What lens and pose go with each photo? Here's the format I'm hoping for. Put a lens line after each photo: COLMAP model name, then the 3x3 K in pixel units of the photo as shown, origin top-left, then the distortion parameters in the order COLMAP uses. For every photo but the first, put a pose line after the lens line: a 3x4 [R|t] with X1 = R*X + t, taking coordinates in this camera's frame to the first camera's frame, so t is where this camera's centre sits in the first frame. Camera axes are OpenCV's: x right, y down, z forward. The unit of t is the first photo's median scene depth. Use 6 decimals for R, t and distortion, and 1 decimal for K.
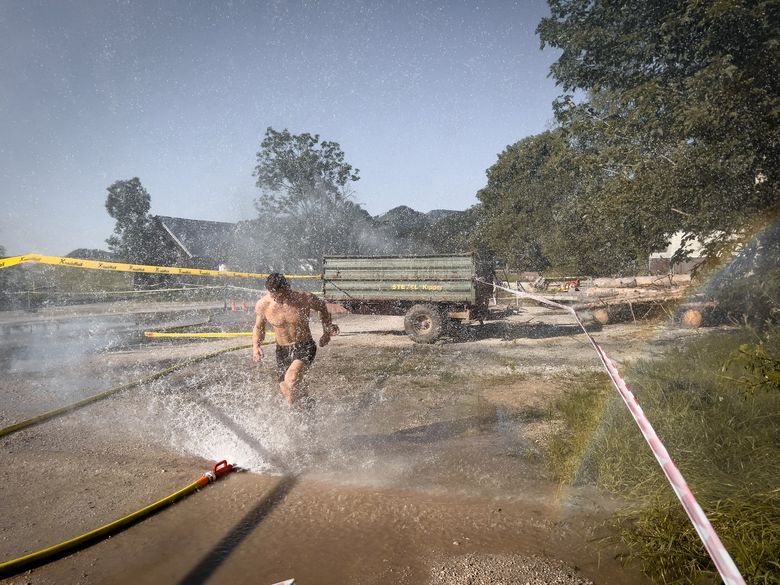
lens RADIAL K [[646.4, 0, 390.0], [0, 646.4, 292.5], [0, 0, 1]] dist [-0.009581, 0.001454]
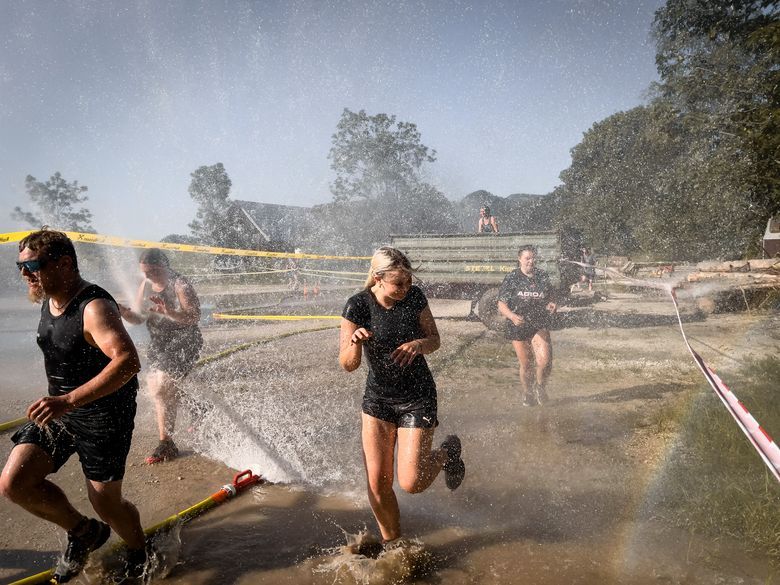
lens RADIAL K [[596.0, 0, 390.0], [0, 596.0, 292.5], [0, 0, 1]] dist [-0.009901, 0.028817]
pose [[0.990862, 0.012460, -0.134301, 0.009492], [-0.009992, 0.999769, 0.019035, 0.009315], [0.134507, -0.017519, 0.990758, 0.138157]]
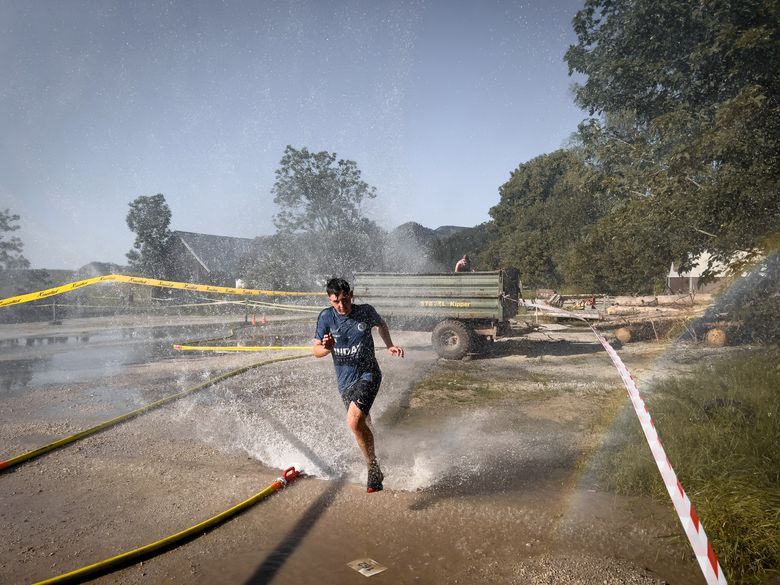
lens RADIAL K [[660.2, 0, 357.7], [0, 660.2, 287.5], [0, 0, 1]] dist [-0.009399, -0.010829]
pose [[0.999545, 0.008862, -0.028843, -0.059261], [-0.009682, 0.999549, -0.028412, -0.003118], [0.028578, 0.028678, 0.999180, -0.046403]]
